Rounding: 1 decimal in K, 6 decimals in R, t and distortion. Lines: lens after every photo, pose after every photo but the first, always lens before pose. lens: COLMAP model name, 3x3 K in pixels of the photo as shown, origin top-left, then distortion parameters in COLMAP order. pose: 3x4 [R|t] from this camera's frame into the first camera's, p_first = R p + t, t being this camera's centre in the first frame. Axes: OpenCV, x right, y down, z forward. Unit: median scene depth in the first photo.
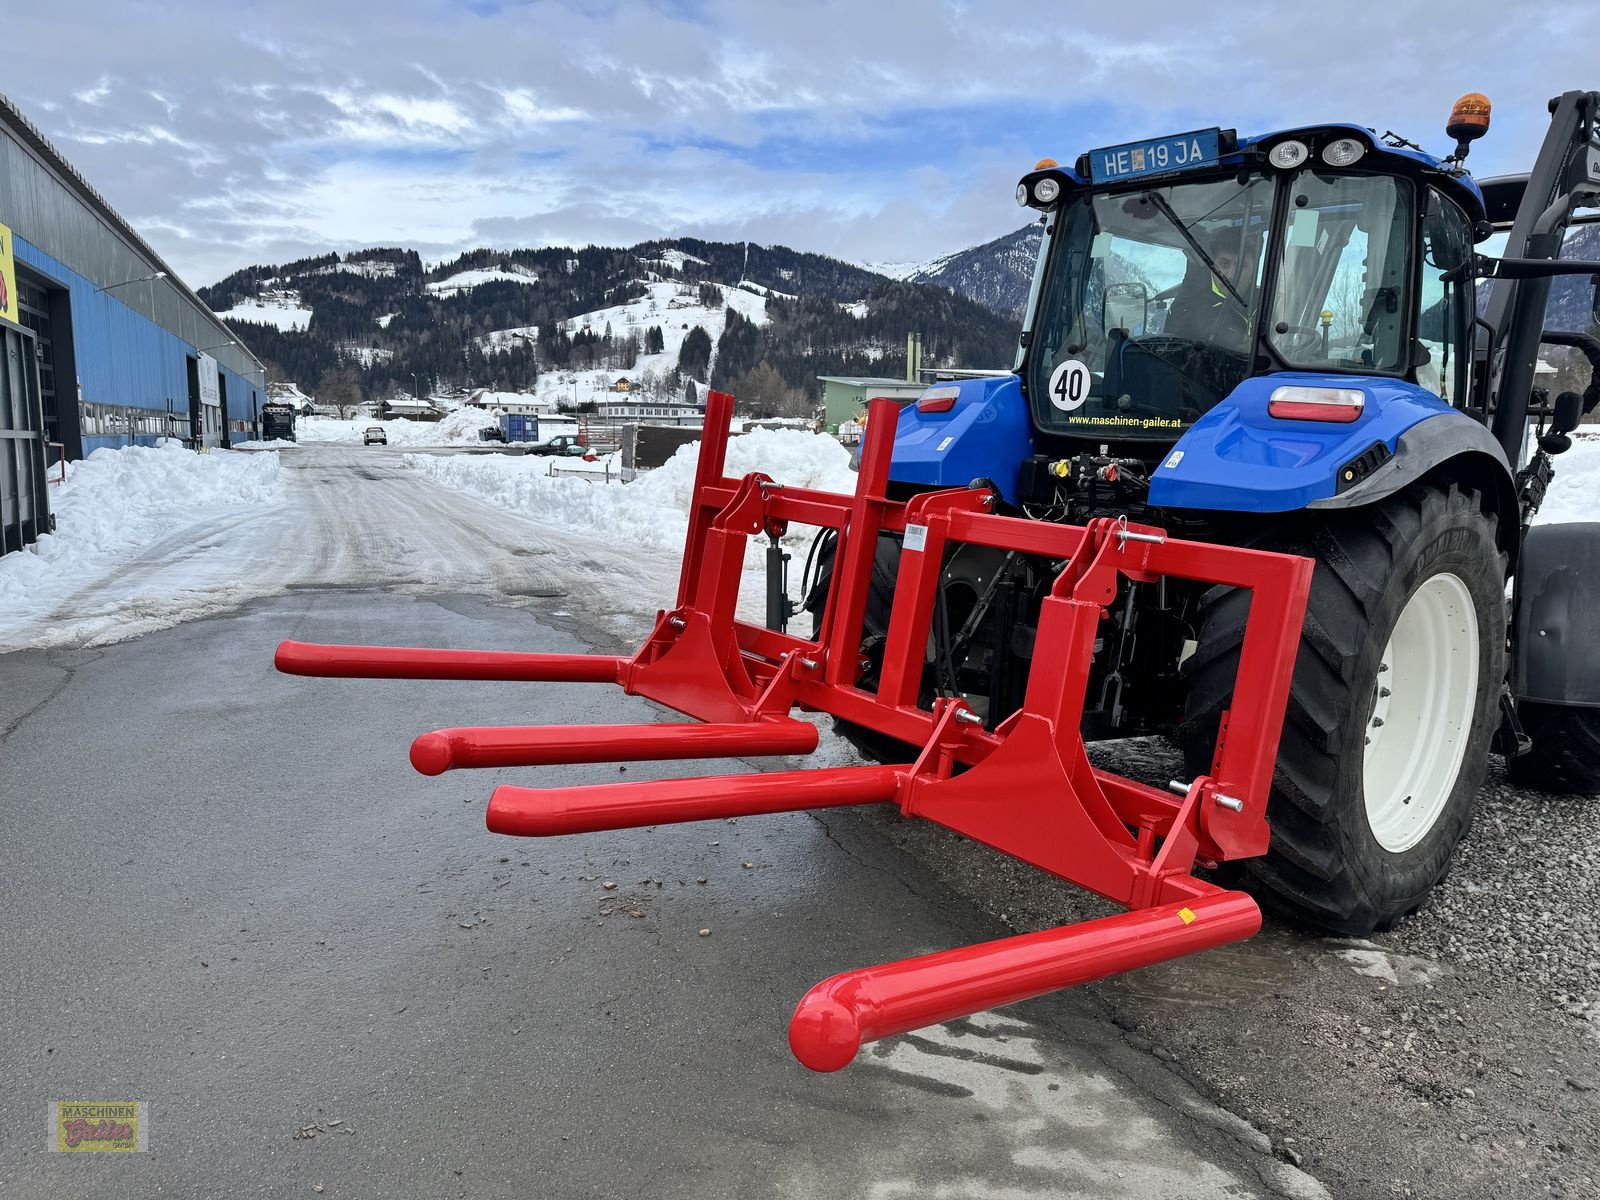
lens RADIAL K [[1118.7, 0, 810.6], [0, 1118.7, 593.0], [0, 0, 1]] dist [0.080966, -0.110872]
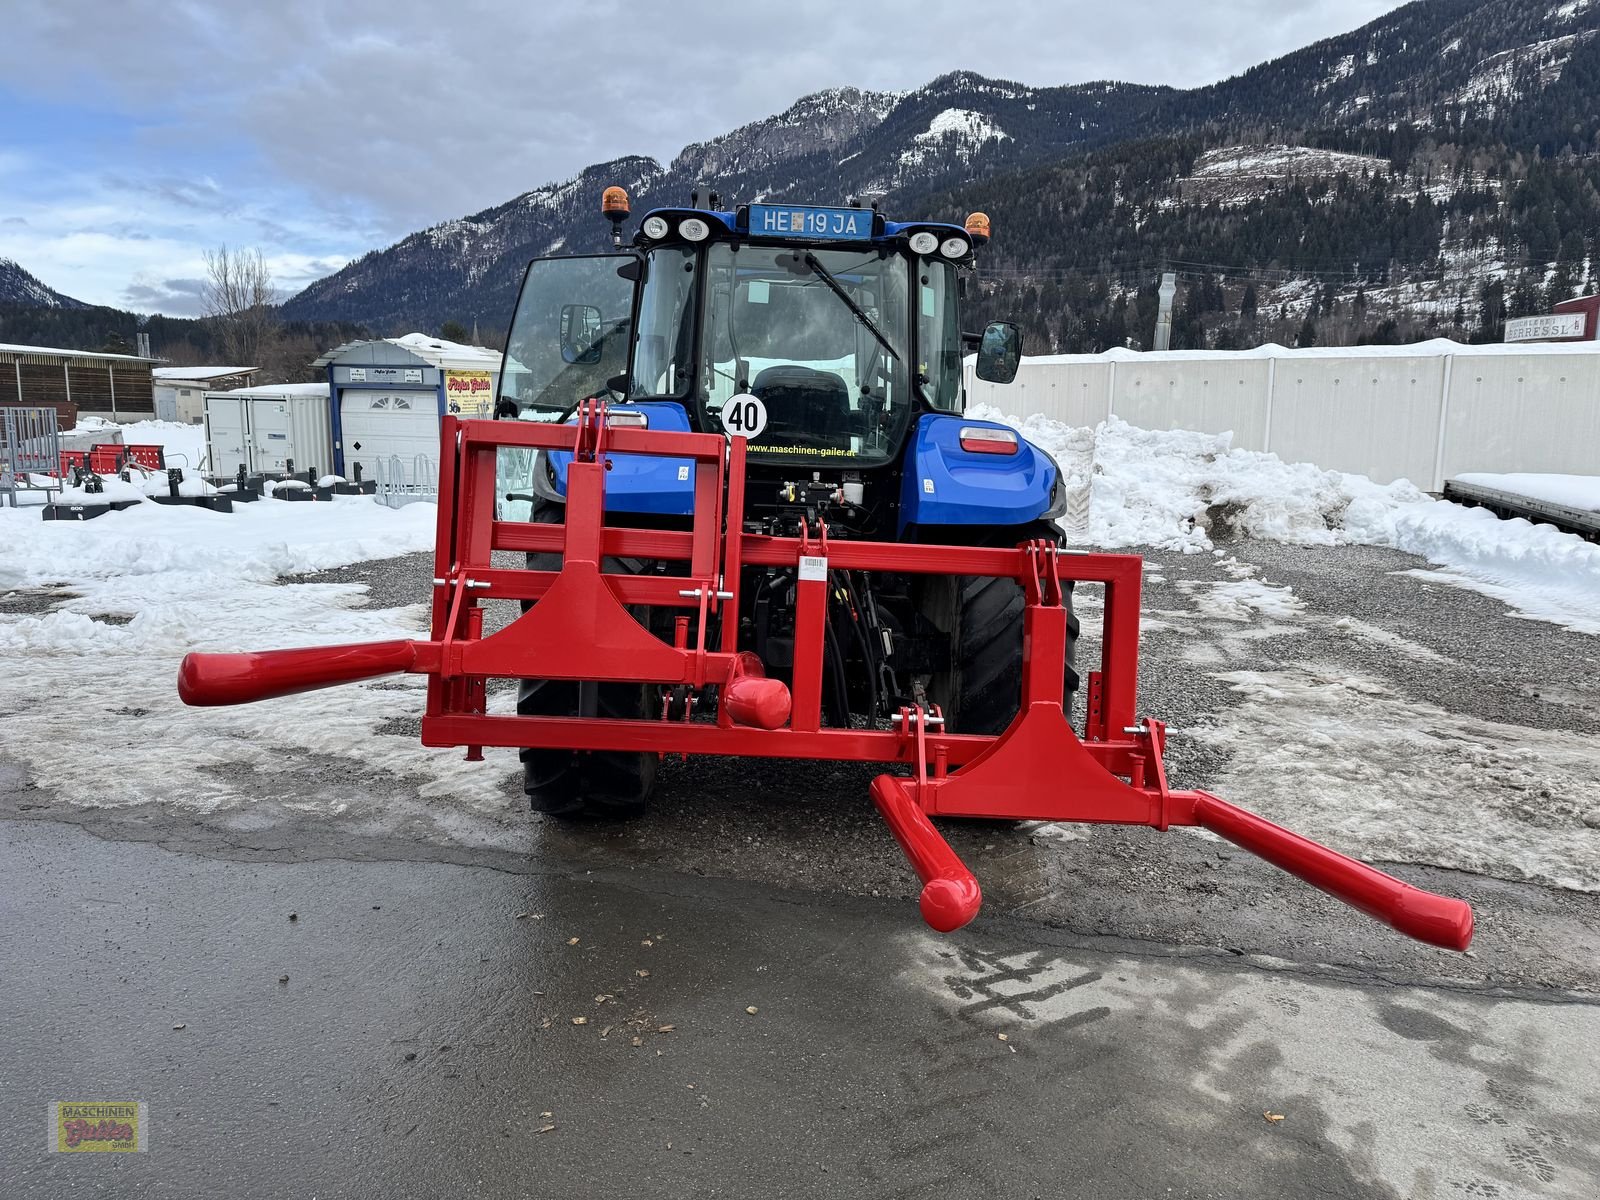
lens RADIAL K [[1118.8, 0, 806.8], [0, 1118.8, 593.8], [0, 0, 1]] dist [0.024314, -0.022955]
pose [[0.608314, -0.124201, 0.783919, -0.147443], [0.108062, 0.991444, 0.073225, -0.021239], [-0.786306, 0.040168, 0.616530, 0.071450]]
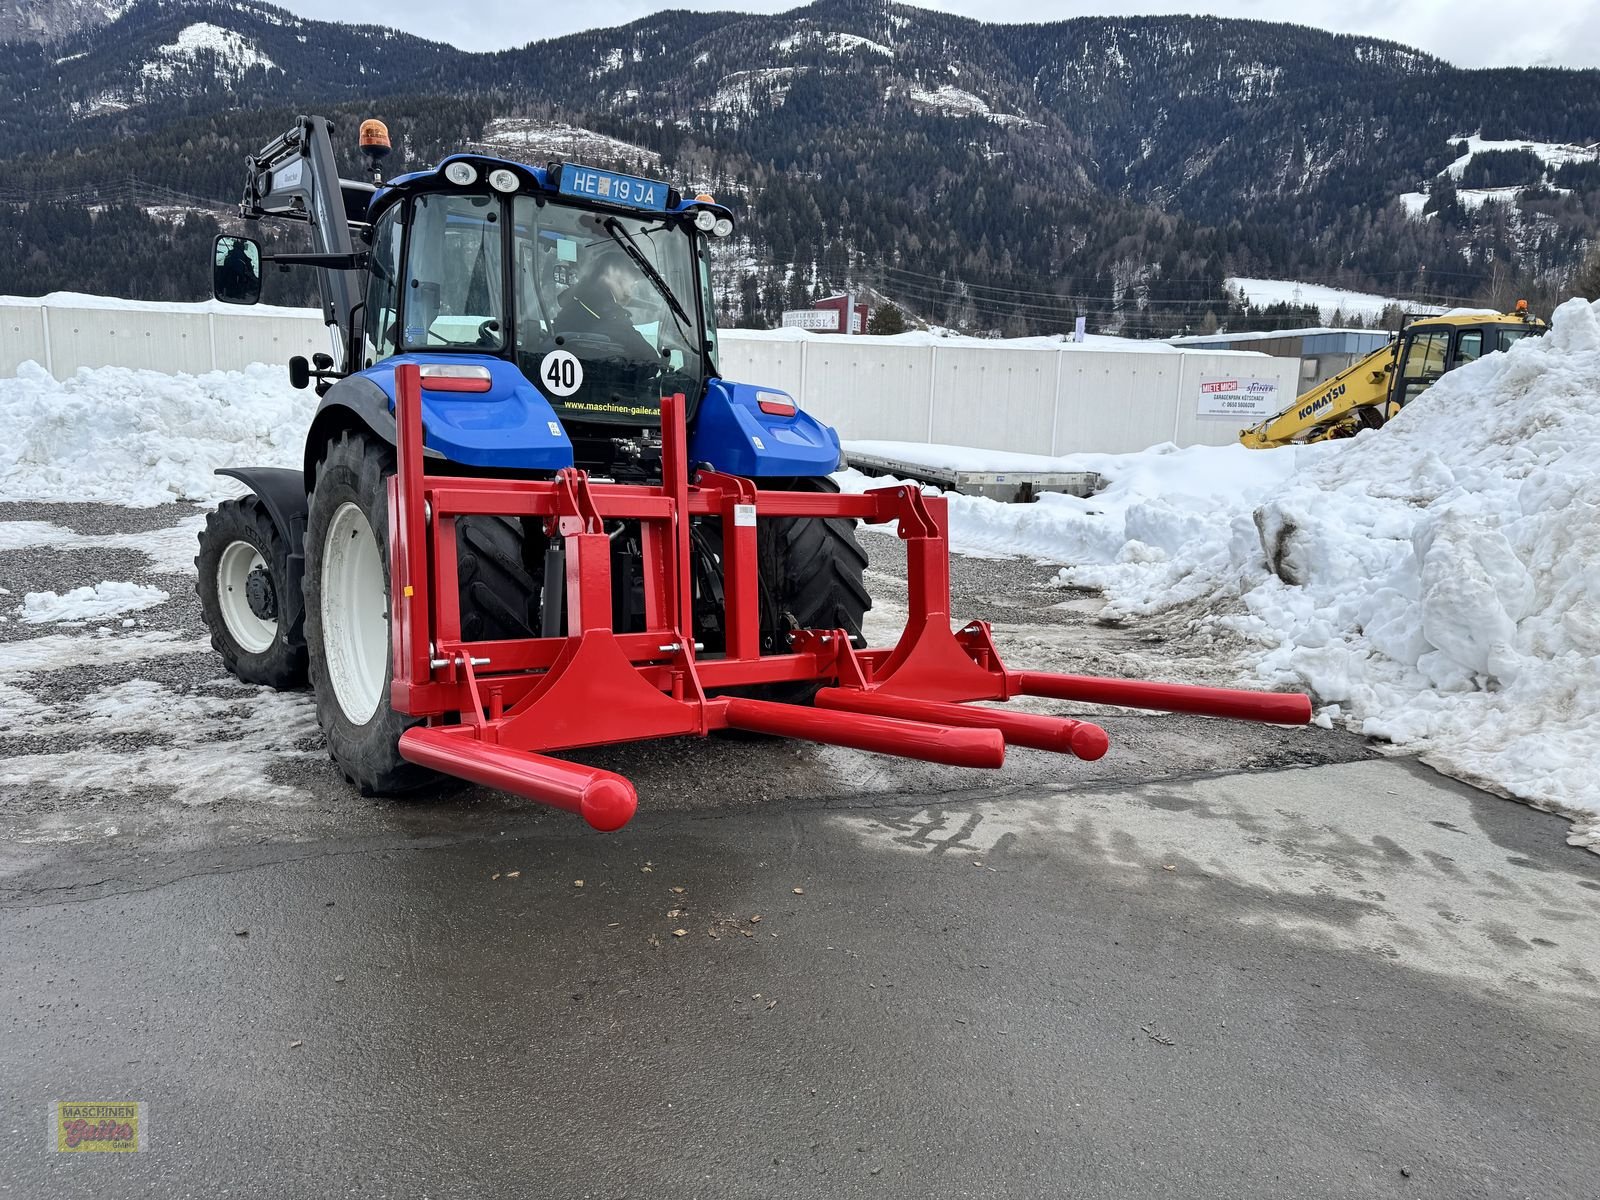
lens RADIAL K [[1120.7, 0, 800.0], [0, 1120.7, 600.0], [0, 0, 1]] dist [0.028048, -0.026687]
pose [[0.062090, -0.181302, 0.981465, -0.215006], [0.110011, 0.978614, 0.173816, -0.032407], [-0.991989, 0.097180, 0.080707, 0.171469]]
